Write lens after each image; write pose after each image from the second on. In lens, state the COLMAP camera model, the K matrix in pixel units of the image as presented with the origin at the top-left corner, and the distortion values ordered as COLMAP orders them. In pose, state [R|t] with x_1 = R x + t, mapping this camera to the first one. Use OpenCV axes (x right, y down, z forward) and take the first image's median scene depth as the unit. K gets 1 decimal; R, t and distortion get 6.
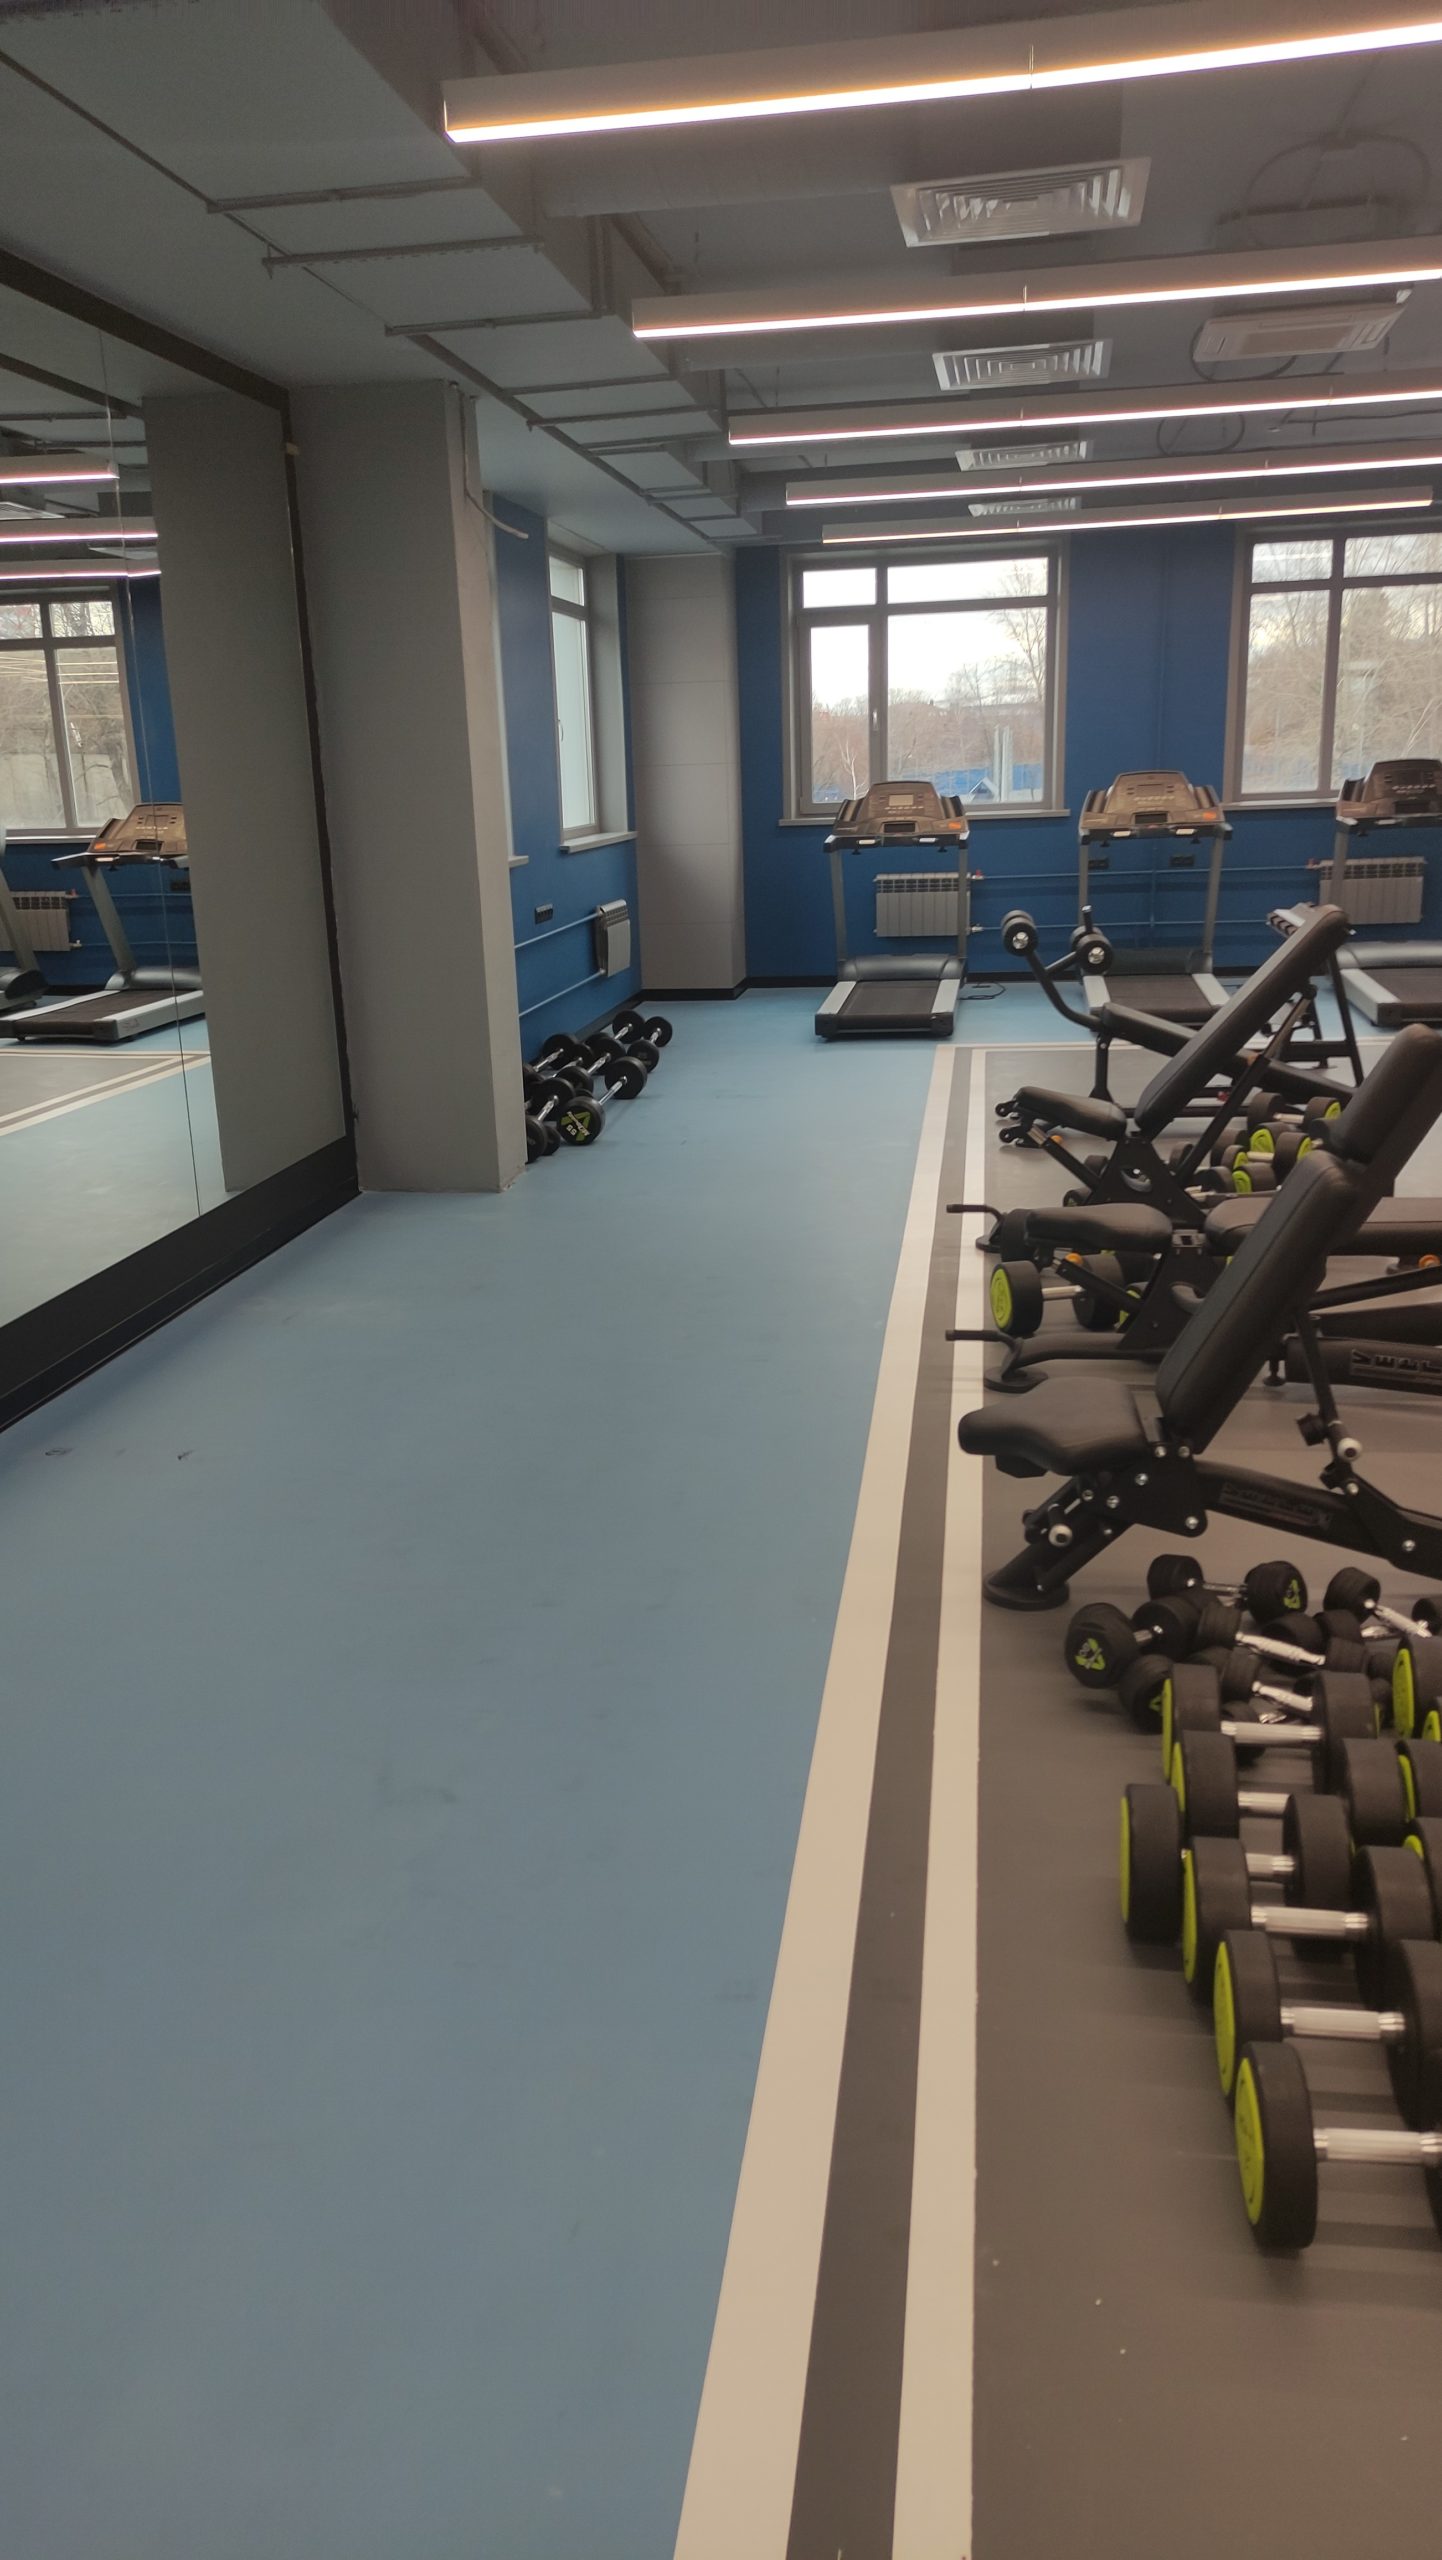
lens RADIAL K [[1915.5, 0, 721.0], [0, 1915.5, 1280.0], [0, 0, 1]] dist [0.028058, 0.003015]
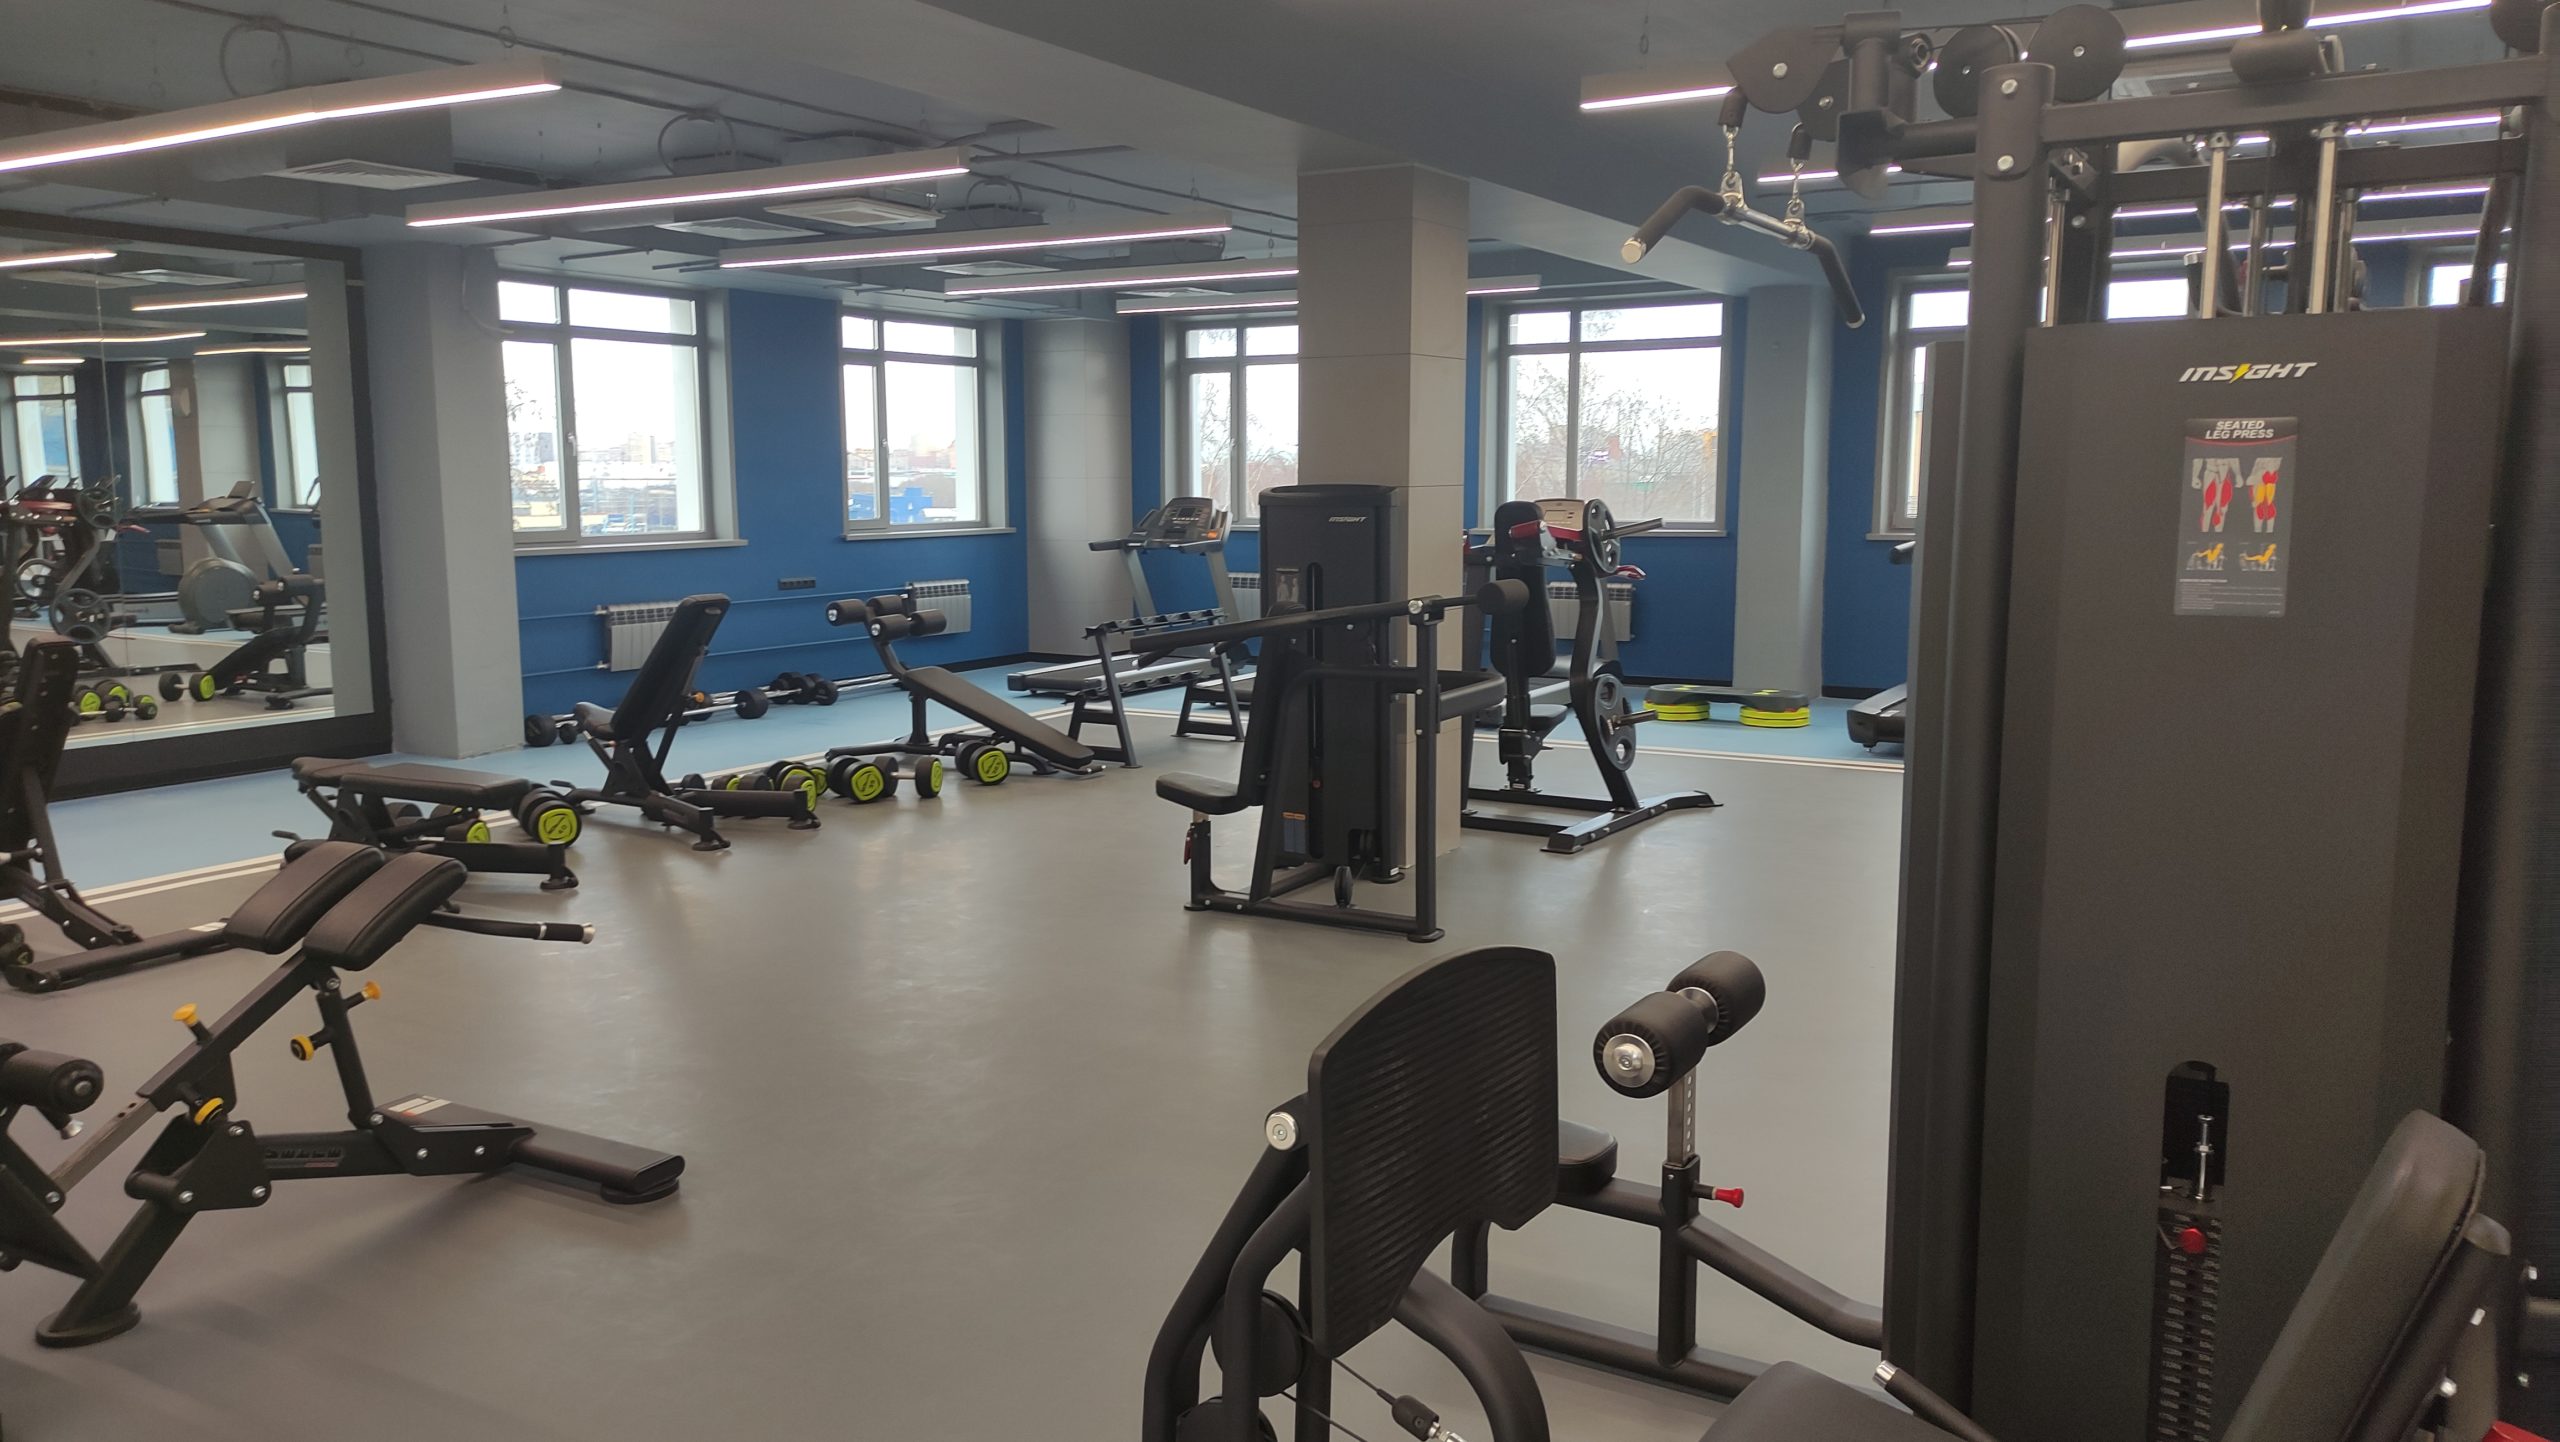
lens RADIAL K [[1915.5, 0, 1280.0], [0, 1915.5, 721.0], [0, 0, 1]] dist [0.028058, 0.003015]
pose [[0.937709, 0.078657, -0.338402, 0.555129], [-0.121509, 0.986769, -0.107339, 0.005053], [0.325481, 0.141772, 0.934860, -0.101650]]
